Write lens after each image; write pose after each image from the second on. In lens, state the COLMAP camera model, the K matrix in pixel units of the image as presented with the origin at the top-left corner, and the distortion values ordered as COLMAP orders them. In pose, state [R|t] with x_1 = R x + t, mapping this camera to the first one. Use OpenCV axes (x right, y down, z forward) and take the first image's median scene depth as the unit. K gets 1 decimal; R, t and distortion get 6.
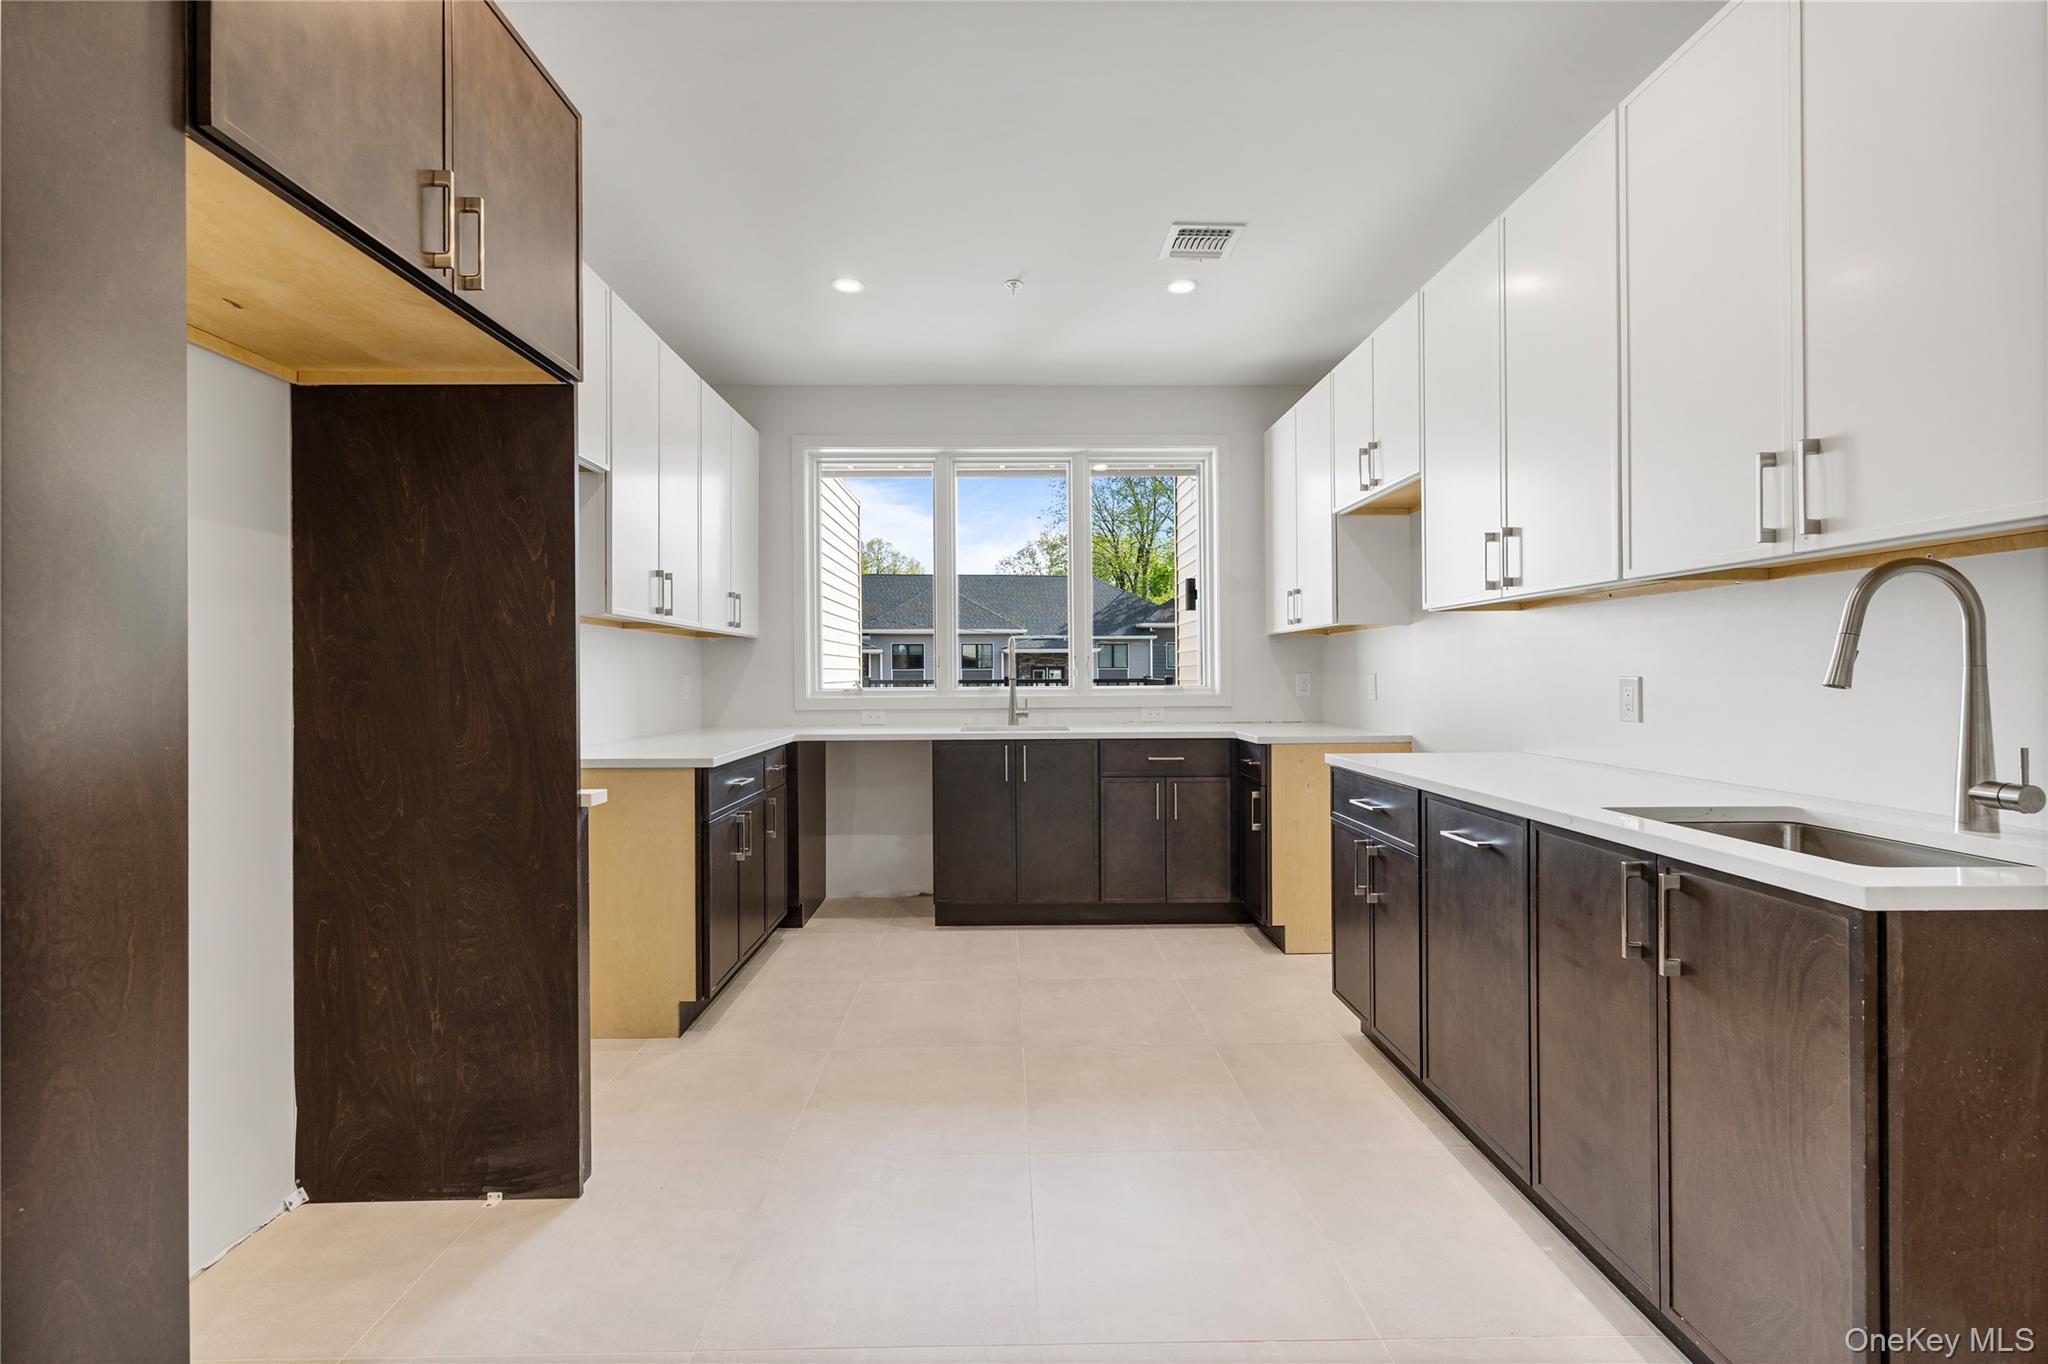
lens RADIAL K [[857.5, 0, 1020.4], [0, 857.5, 673.2], [0, 0, 1]] dist [0.002883, 0.000284]
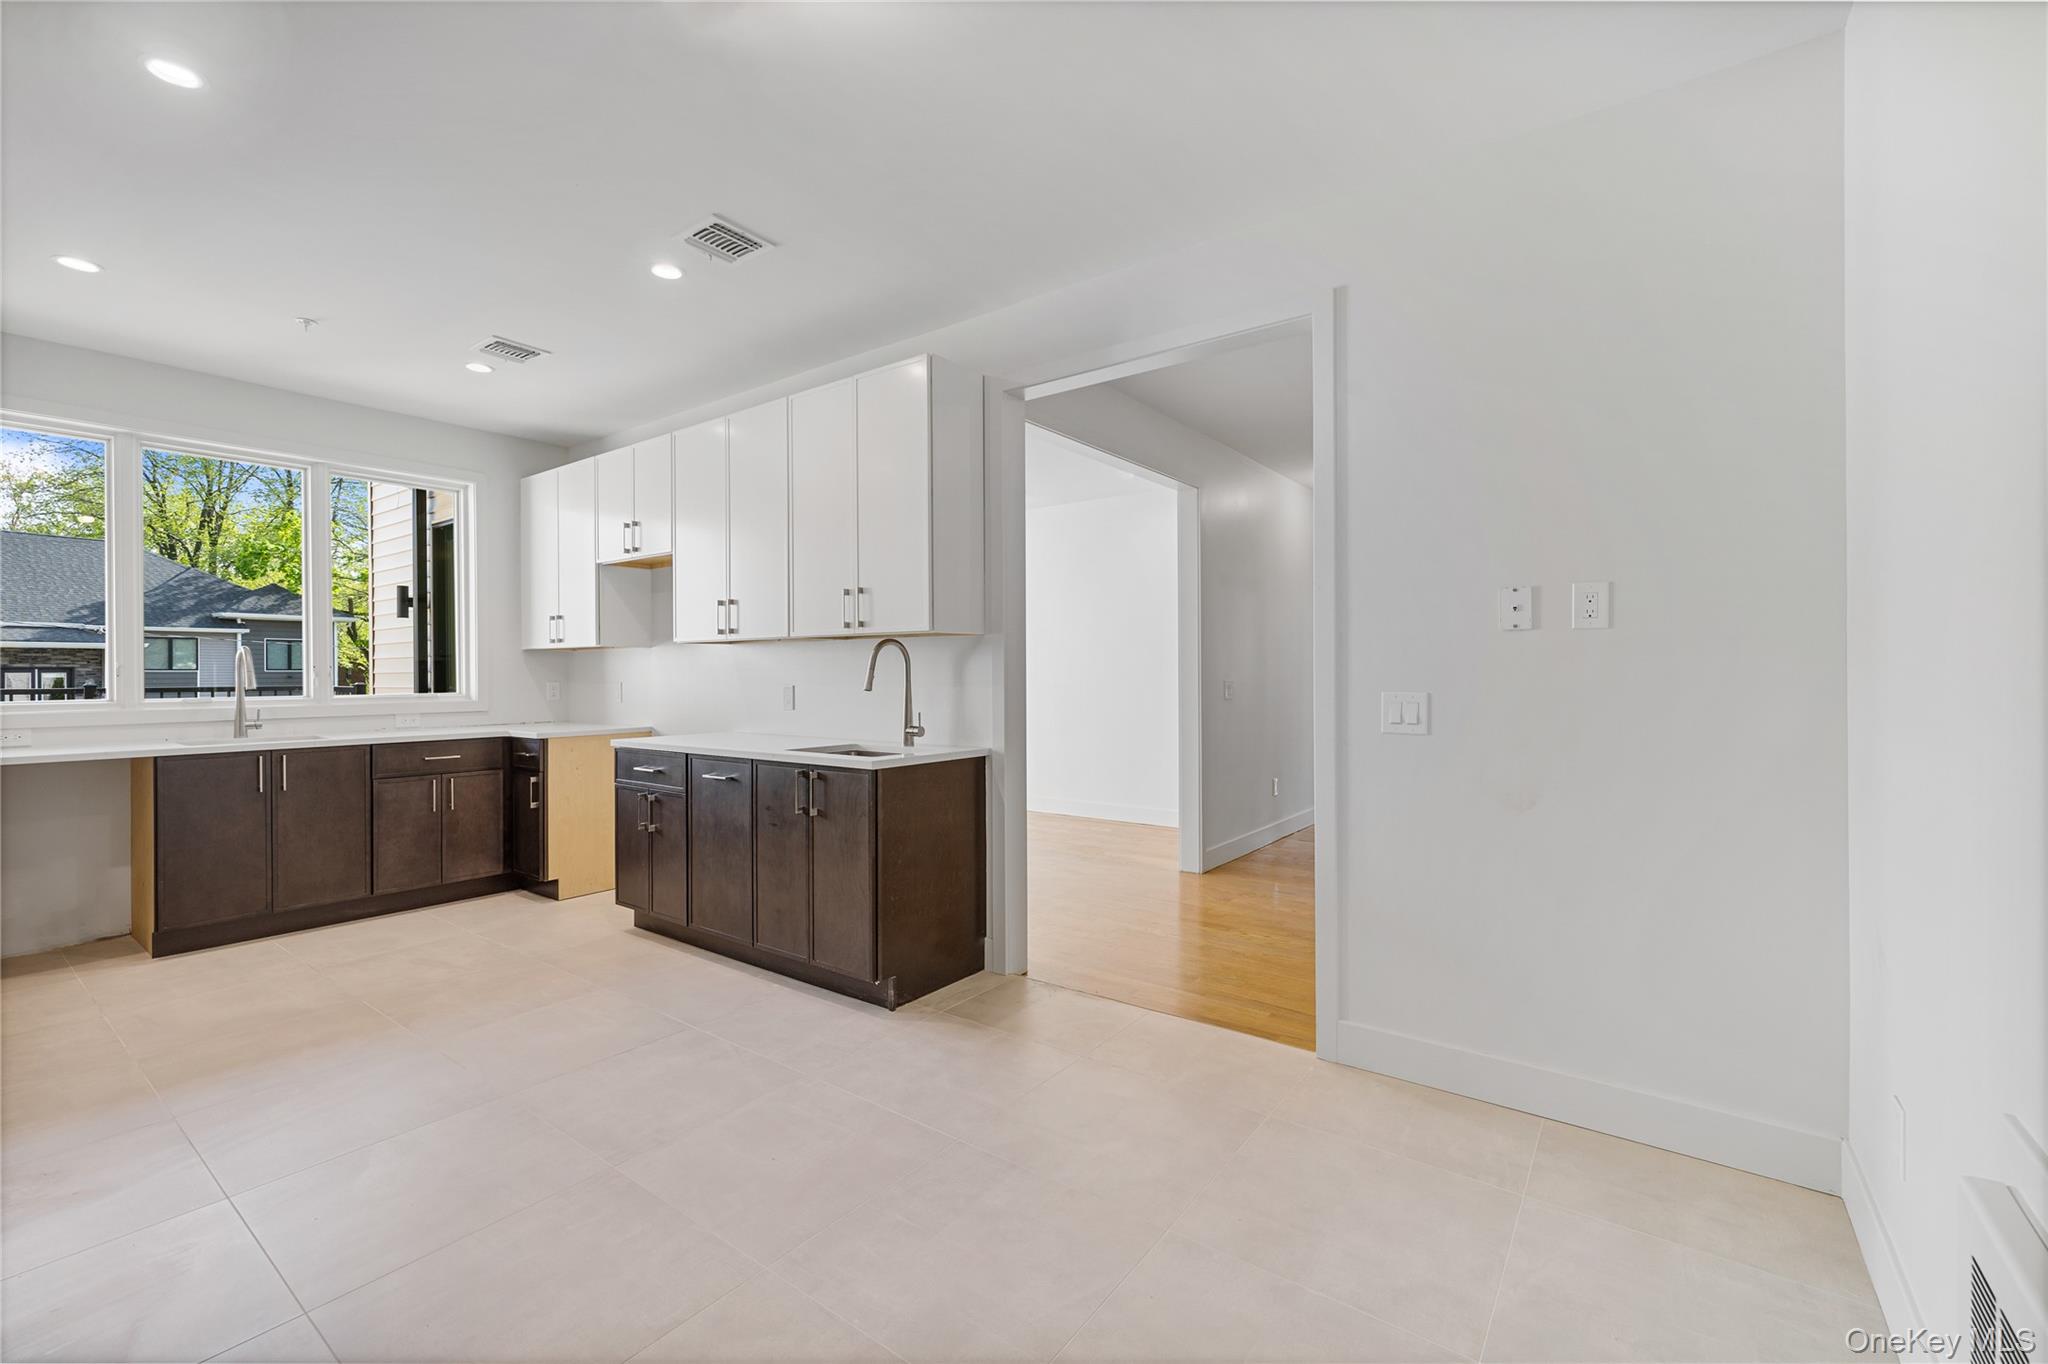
lens RADIAL K [[857.5, 0, 1020.4], [0, 857.5, 673.2], [0, 0, 1]] dist [0.002883, 0.000284]
pose [[0.610982, 0.002810, 0.791640, -0.287151], [-0.000291, 0.999994, -0.003326, -0.010256], [-0.791645, 0.001802, 0.610979, -0.334422]]
